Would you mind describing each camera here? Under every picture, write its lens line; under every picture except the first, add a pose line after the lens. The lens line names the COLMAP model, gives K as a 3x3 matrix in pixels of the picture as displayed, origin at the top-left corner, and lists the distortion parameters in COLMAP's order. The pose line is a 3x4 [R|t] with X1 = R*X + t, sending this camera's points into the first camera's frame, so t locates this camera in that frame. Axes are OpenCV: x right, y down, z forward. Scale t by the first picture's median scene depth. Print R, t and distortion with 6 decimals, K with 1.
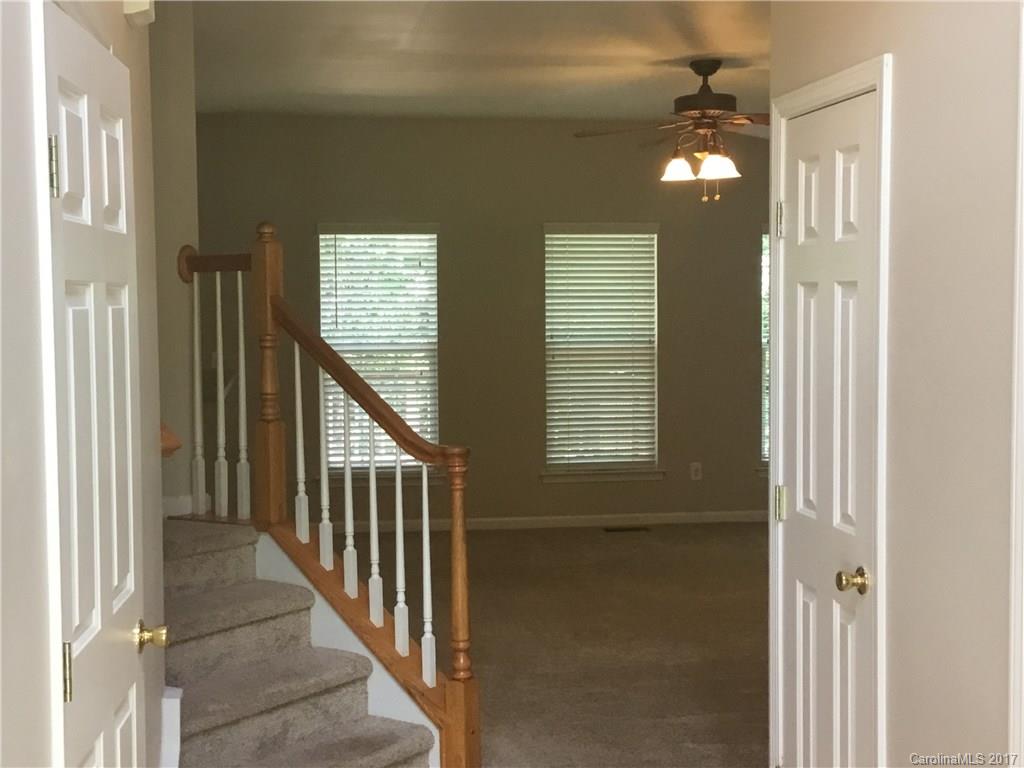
lens RADIAL K [[1446.8, 0, 512.0], [0, 1446.8, 384.0], [0, 0, 1]] dist [0.061789, 0.051841]
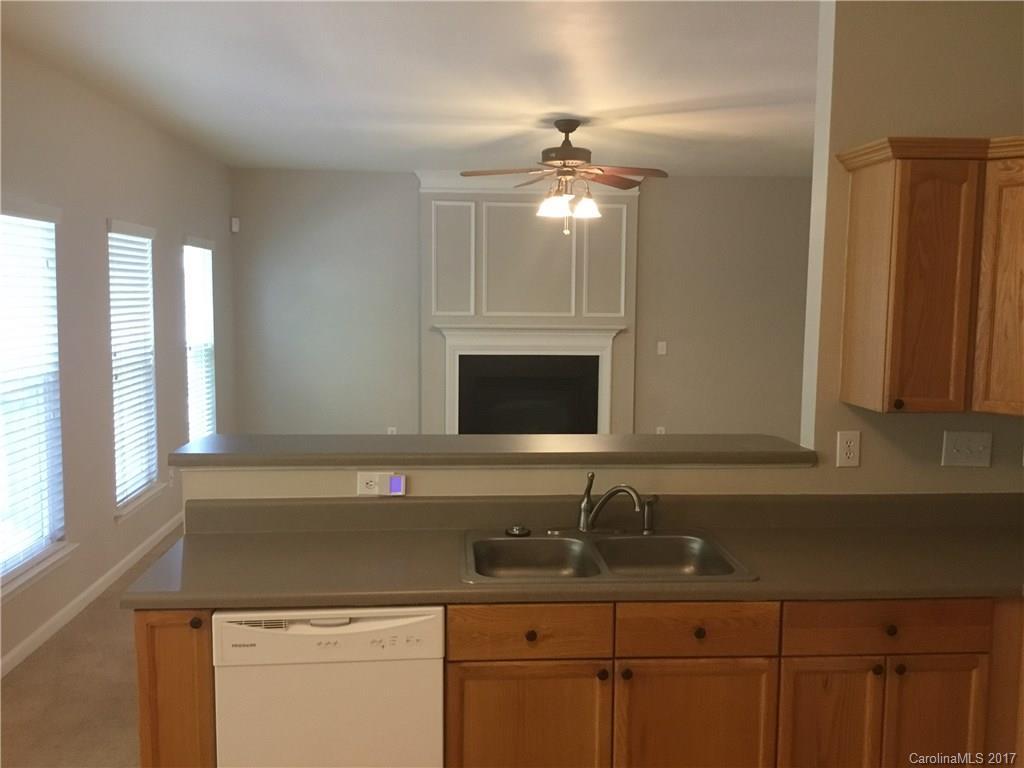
lens RADIAL K [[922.0, 0, 512.0], [0, 922.0, 384.0], [0, 0, 1]] dist [0.103912, -0.222680]
pose [[0.088261, -0.090969, 0.991935, -0.928628], [0.054191, 0.994785, 0.086409, -0.091431], [-0.994622, 0.046127, 0.092730, 1.324007]]
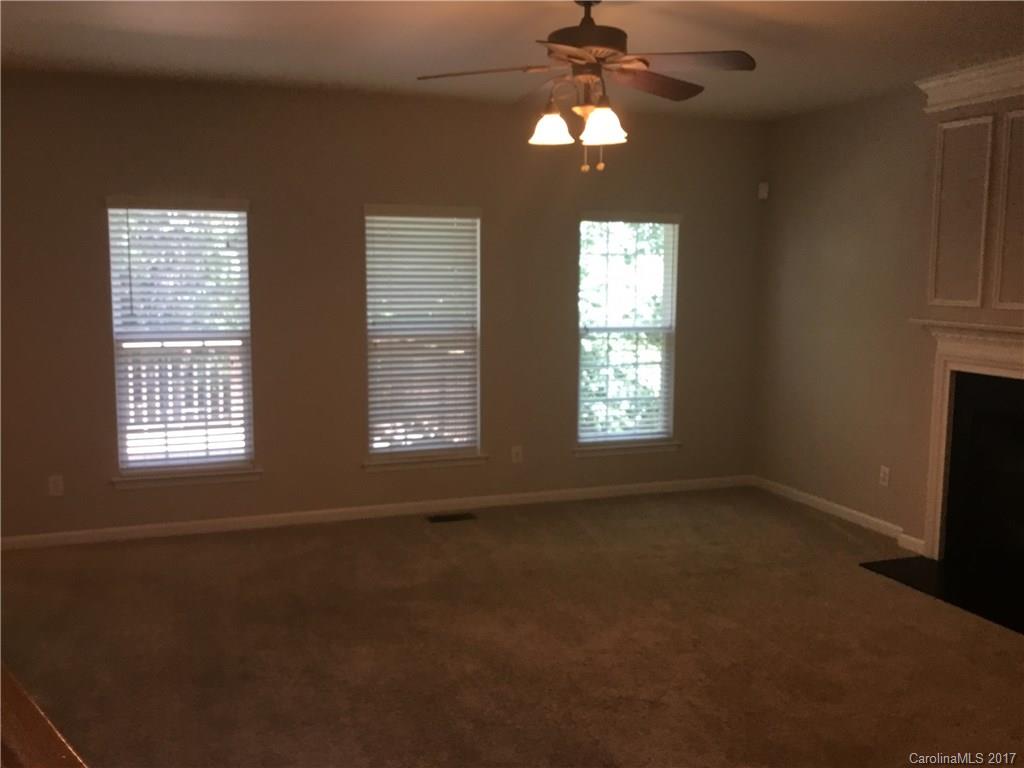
lens RADIAL K [[922.0, 0, 512.0], [0, 922.0, 384.0], [0, 0, 1]] dist [0.103912, -0.222680]
pose [[0.980096, -0.013173, 0.198087, -0.008909], [0.000581, 0.997982, 0.063493, -0.058301], [-0.198523, -0.062114, 0.978126, 0.691559]]
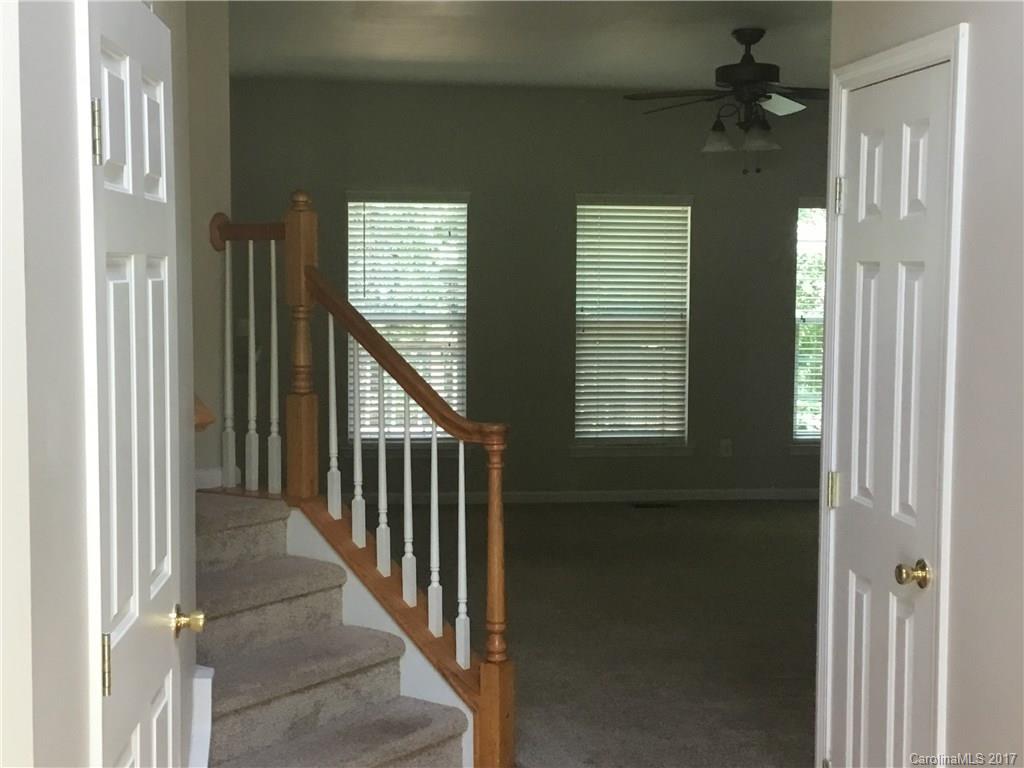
lens RADIAL K [[1446.8, 0, 512.0], [0, 1446.8, 384.0], [0, 0, 1]] dist [0.061789, 0.051841]
pose [[0.999795, 0.015345, -0.013222, -0.012028], [-0.015061, 0.999658, 0.021359, -0.004090], [0.013546, -0.021155, 0.999684, 0.022426]]
